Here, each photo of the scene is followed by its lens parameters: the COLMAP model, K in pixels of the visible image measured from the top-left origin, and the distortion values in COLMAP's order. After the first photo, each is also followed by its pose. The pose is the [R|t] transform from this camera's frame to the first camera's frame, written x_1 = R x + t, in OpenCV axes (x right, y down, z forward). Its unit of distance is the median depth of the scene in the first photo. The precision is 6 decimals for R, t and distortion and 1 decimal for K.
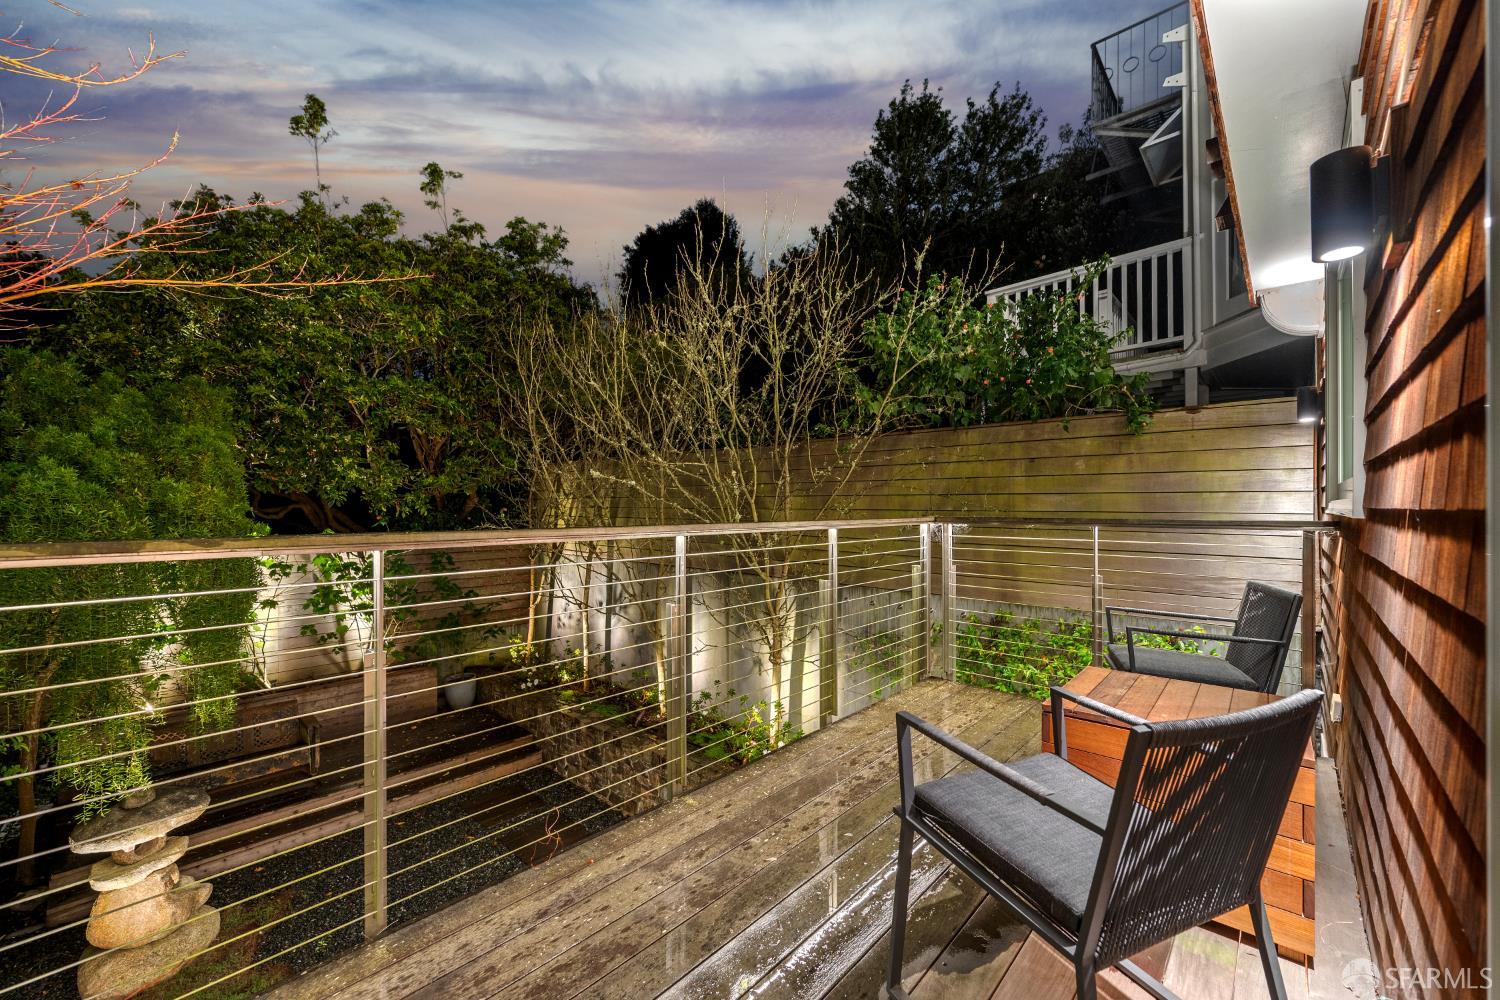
lens RADIAL K [[597.1, 0, 748.5], [0, 597.1, 503.8], [0, 0, 1]] dist [0.002505, 0.000056]
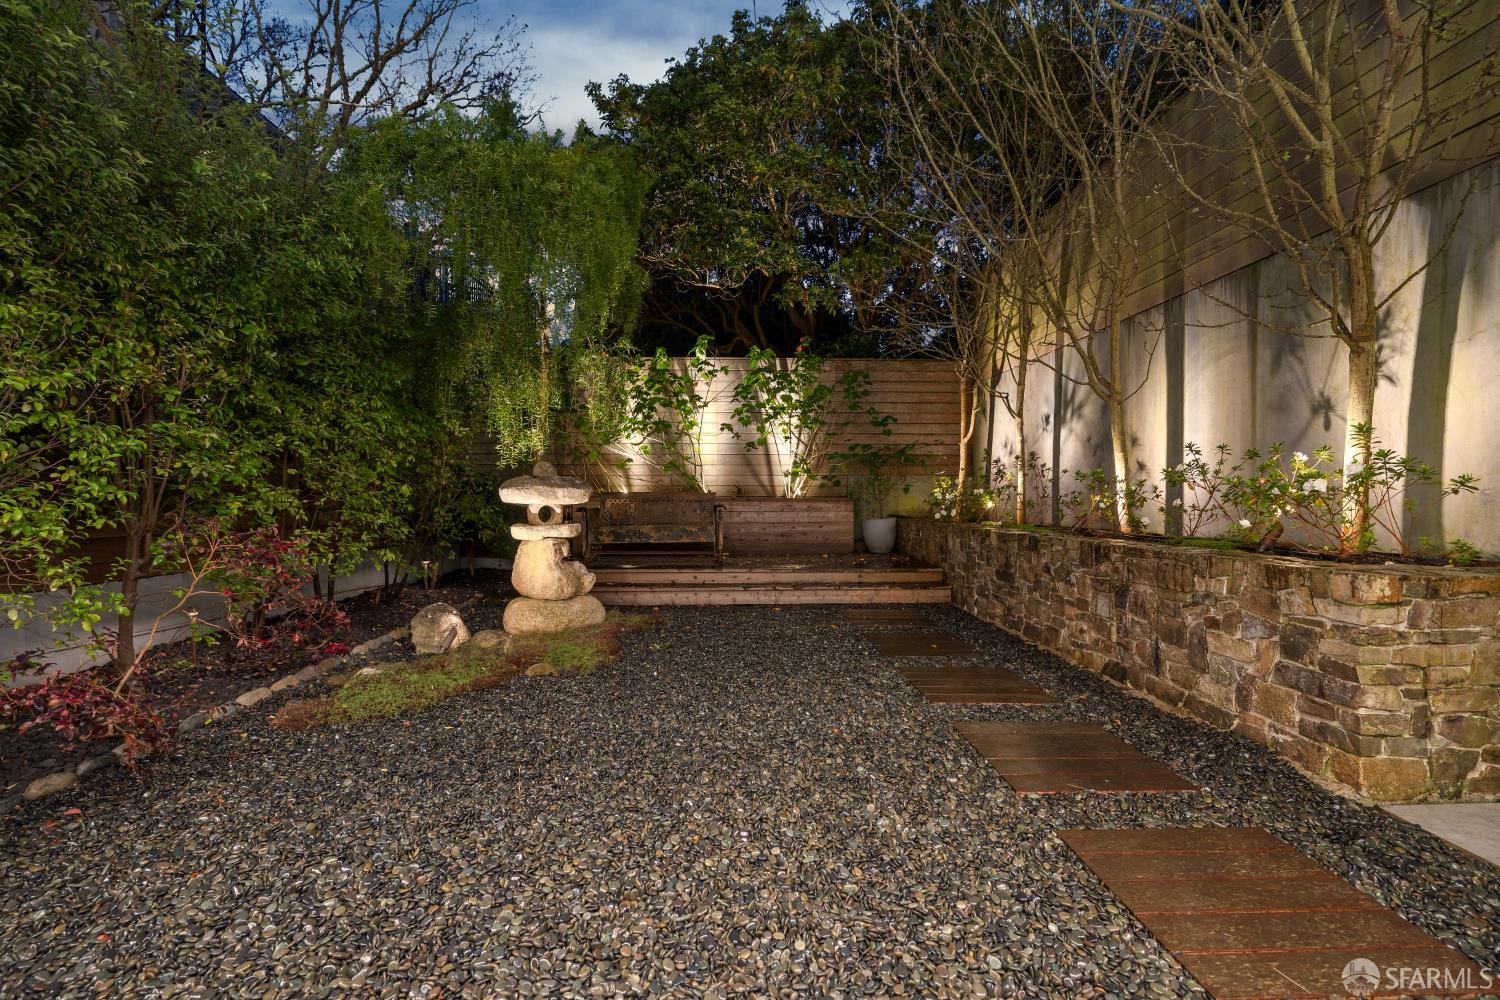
lens RADIAL K [[649.7, 0, 752.0], [0, 649.7, 499.8], [0, 0, 1]] dist [-0.001623, -0.000224]
pose [[0.719184, 0.006785, -0.694786, 0.048592], [0.004571, 0.999884, 0.014495, 0.319208], [0.694805, -0.013601, 0.719070, 0.249112]]
